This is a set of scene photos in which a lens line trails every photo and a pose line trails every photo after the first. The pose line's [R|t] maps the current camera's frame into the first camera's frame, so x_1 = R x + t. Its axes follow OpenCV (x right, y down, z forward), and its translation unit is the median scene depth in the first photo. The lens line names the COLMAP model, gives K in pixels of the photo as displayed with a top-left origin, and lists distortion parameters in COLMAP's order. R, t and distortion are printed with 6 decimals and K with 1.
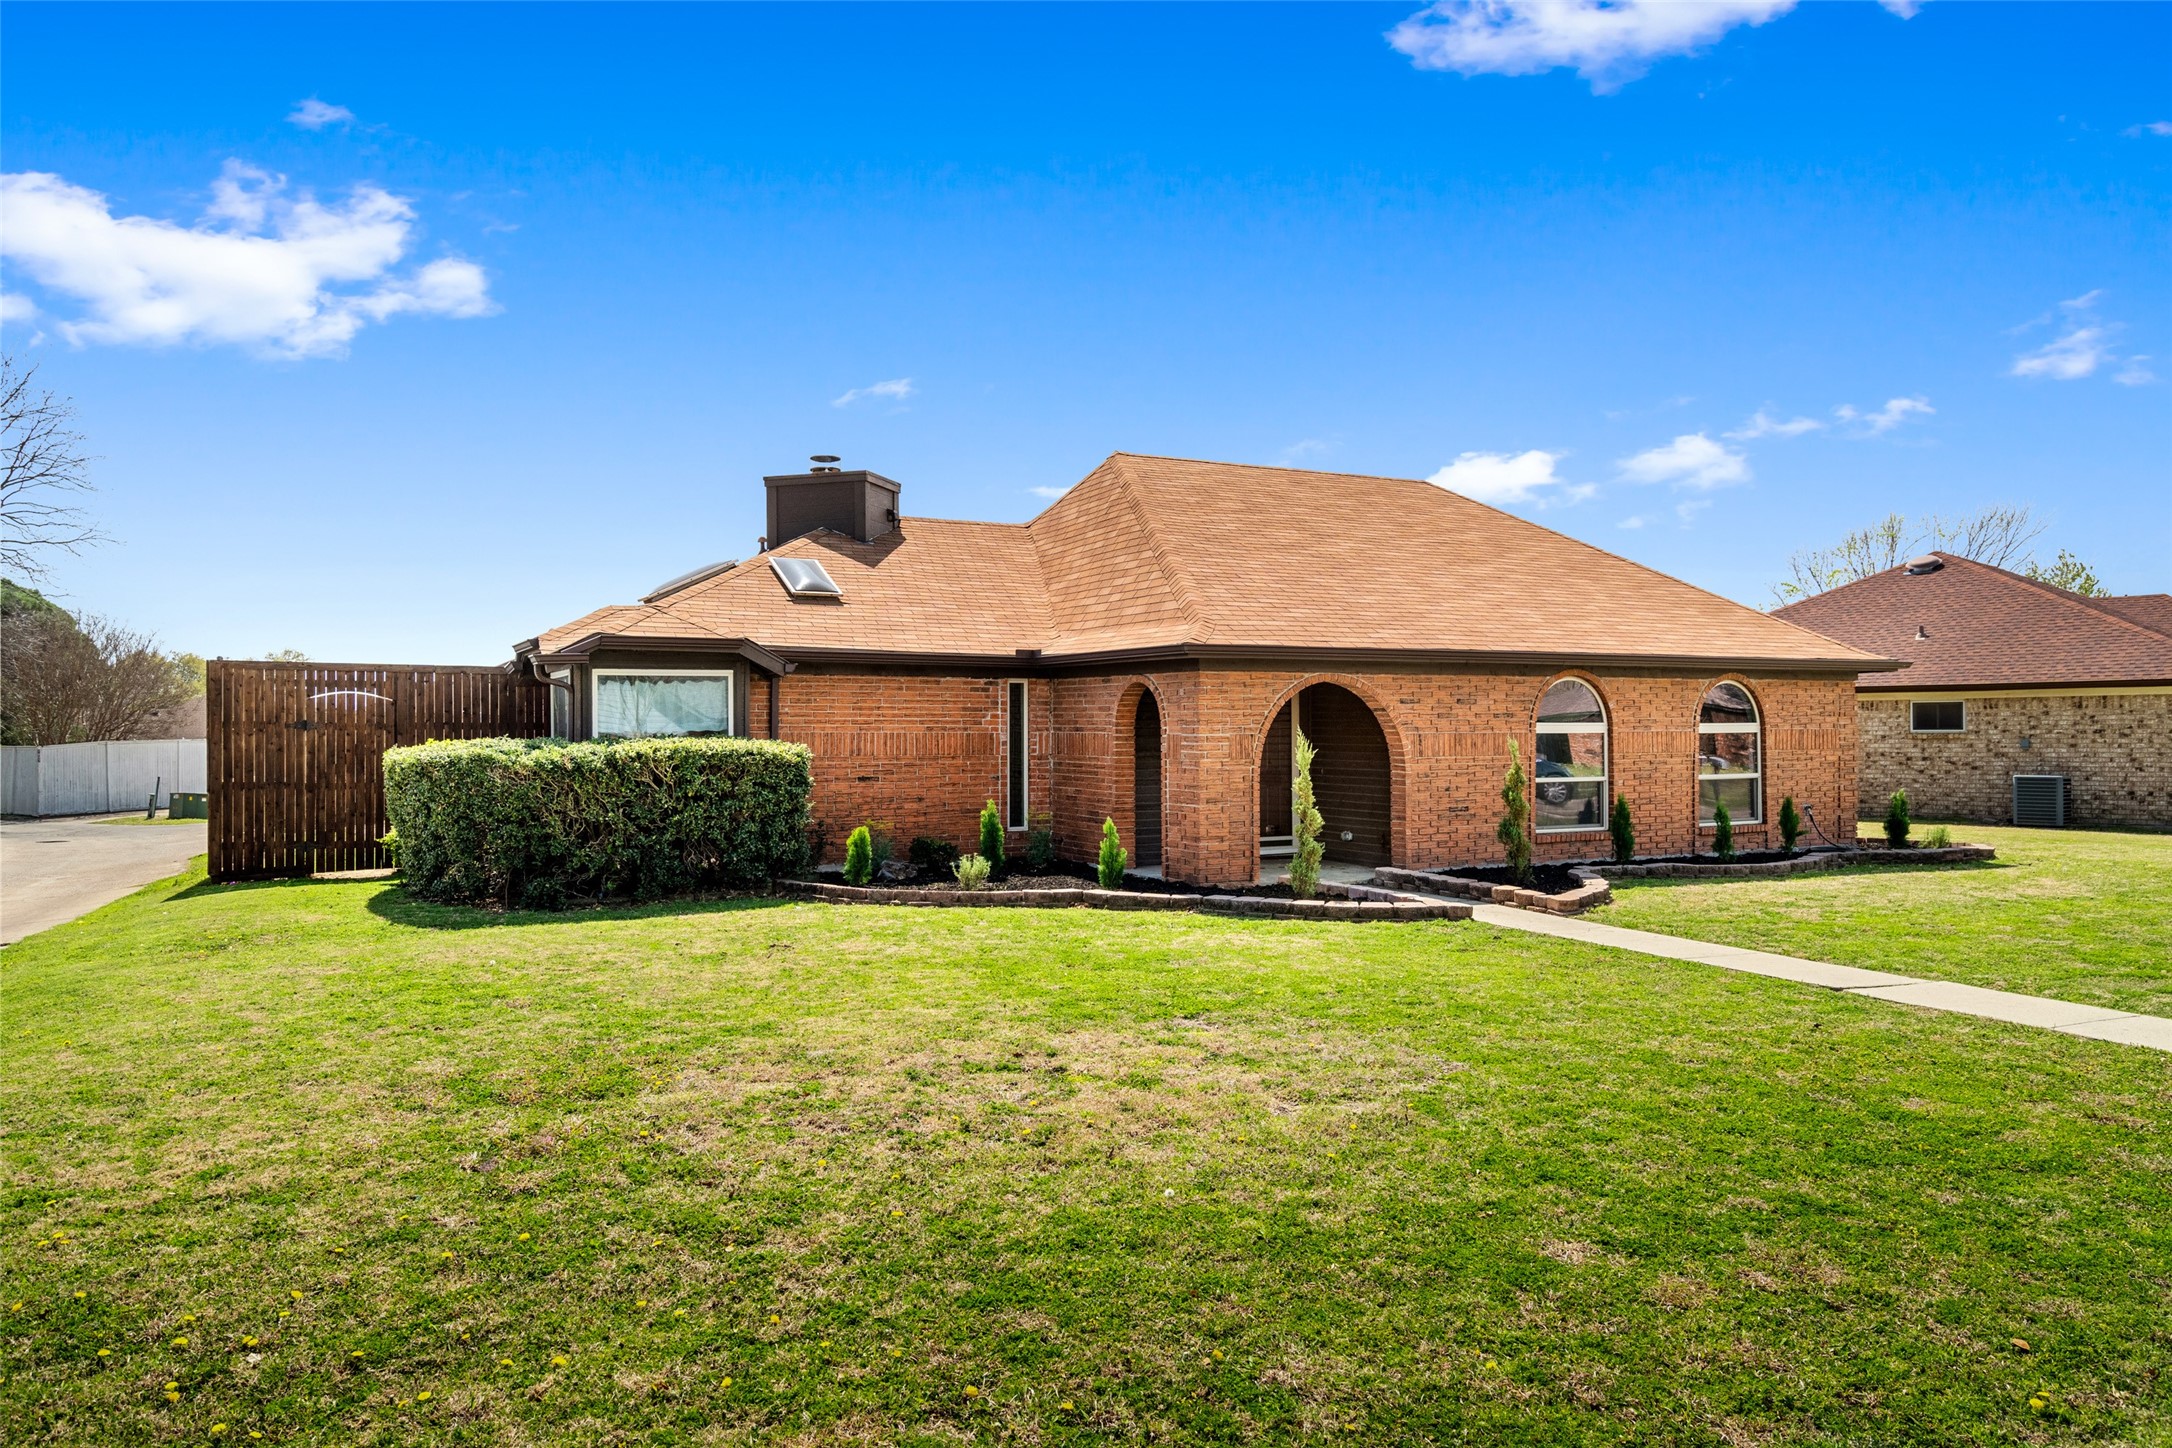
lens RADIAL K [[1499.5, 0, 1086.0], [0, 1499.5, 724.0], [0, 0, 1]] dist [-0.000564, 0.000429]
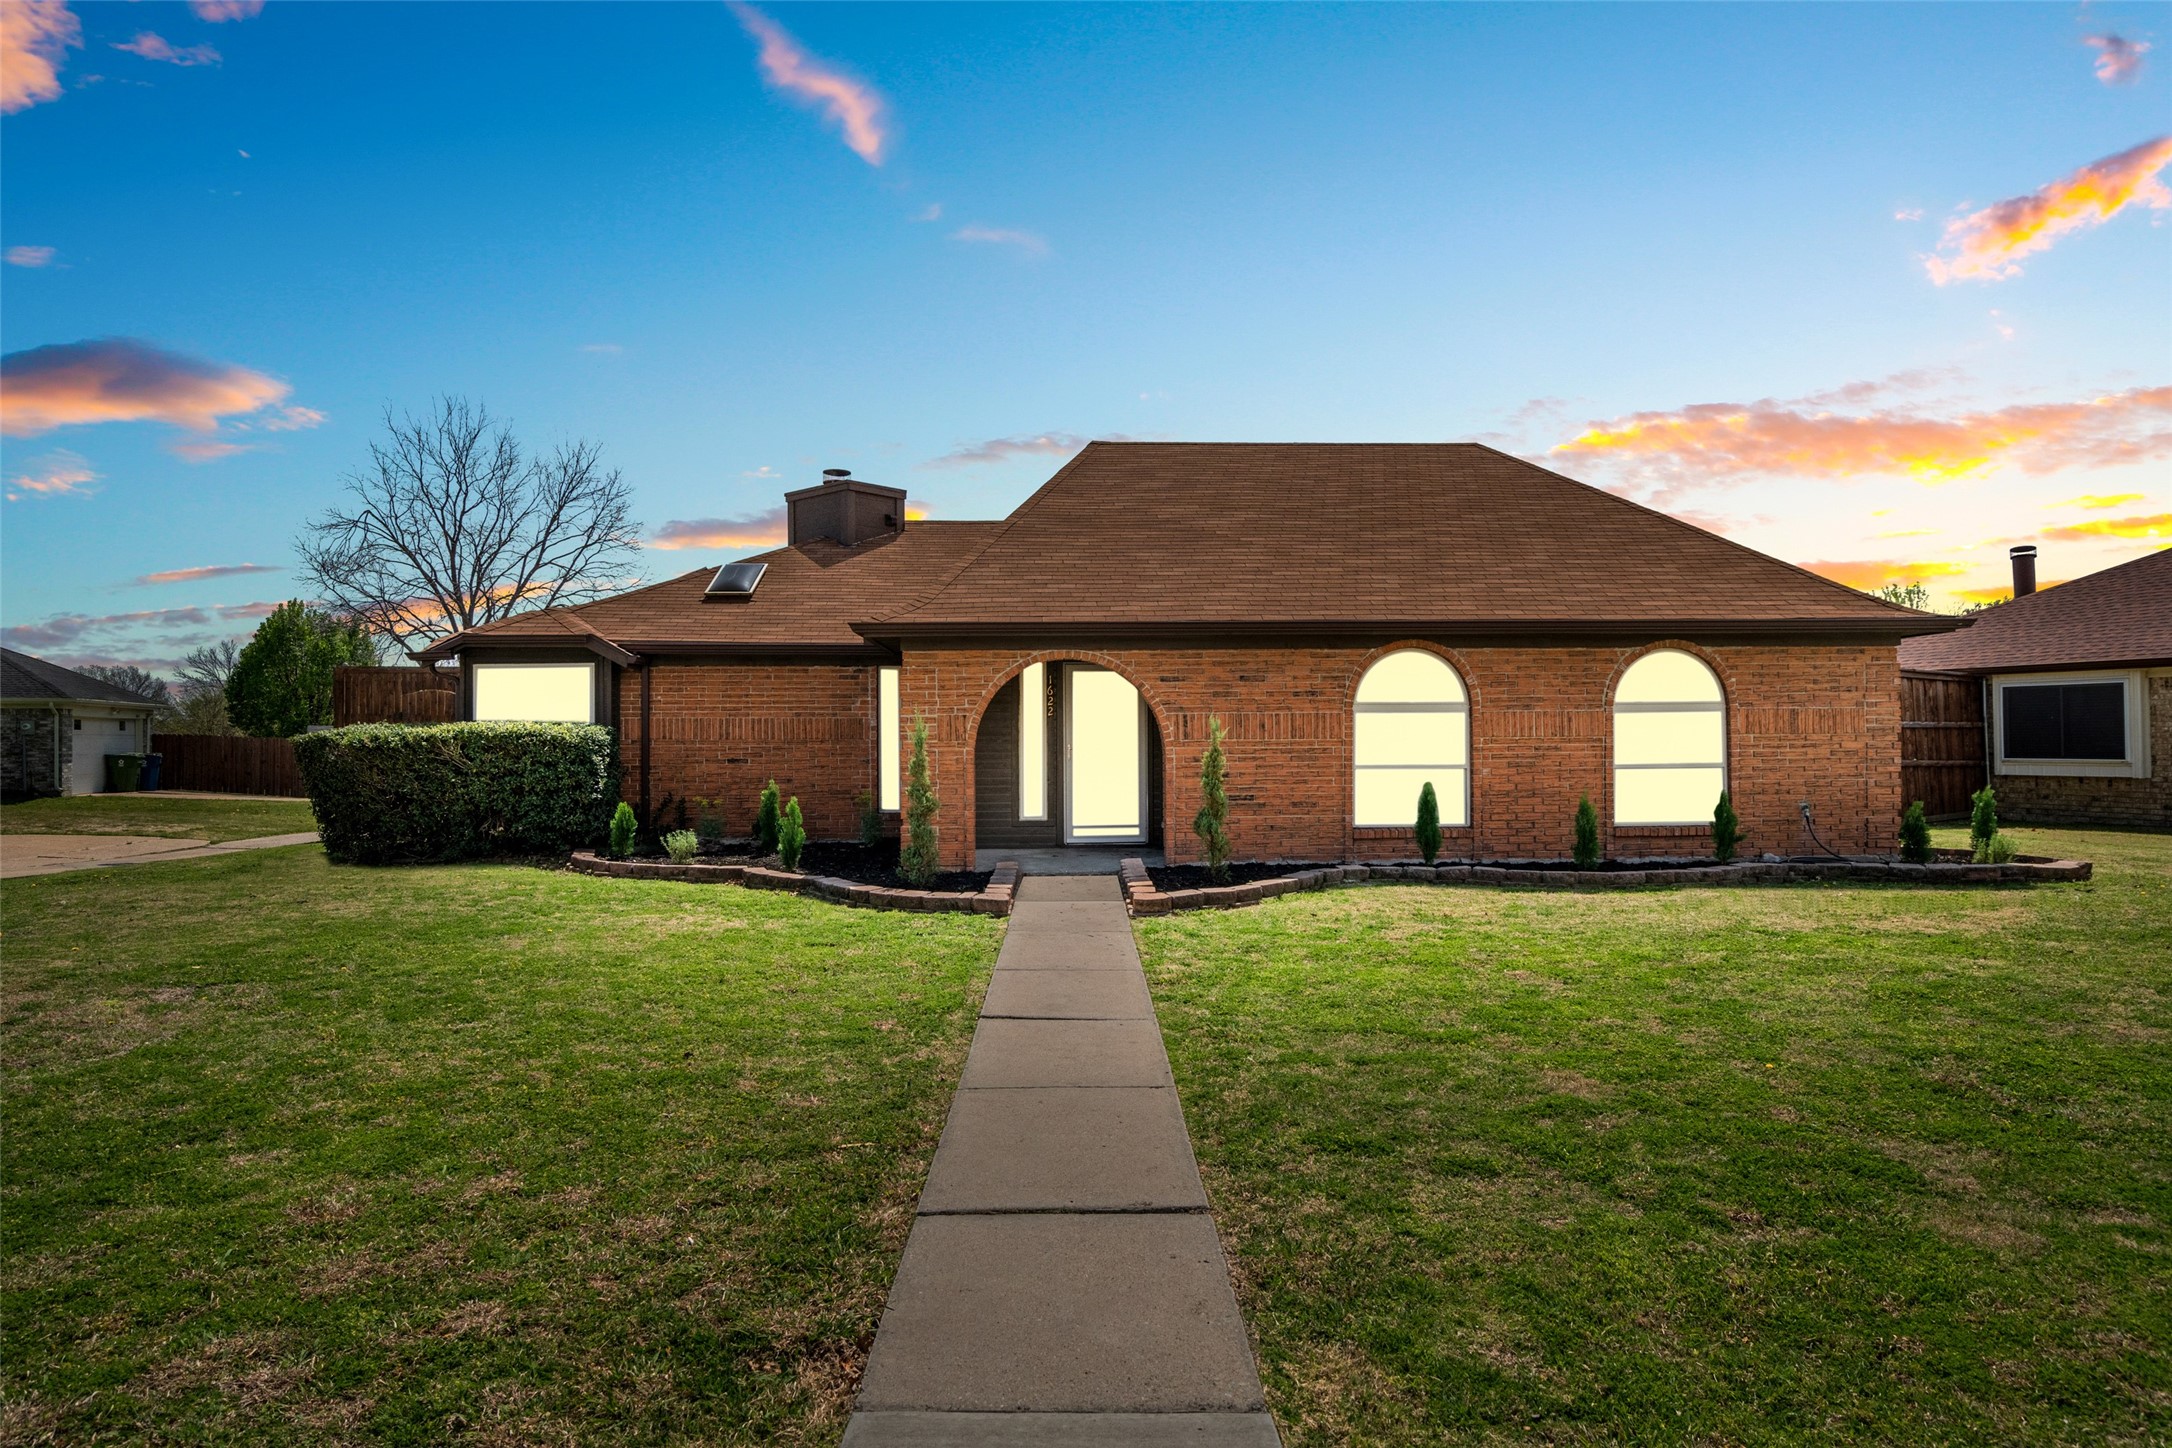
lens RADIAL K [[1343.3, 0, 1086.0], [0, 1343.3, 724.0], [0, 0, 1]] dist [0.000247, -0.000263]
pose [[0.911399, -0.005415, -0.411487, 0.491434], [0.004312, 0.999984, -0.003608, 0.014736], [0.411500, 0.001514, 0.911408, 0.220754]]
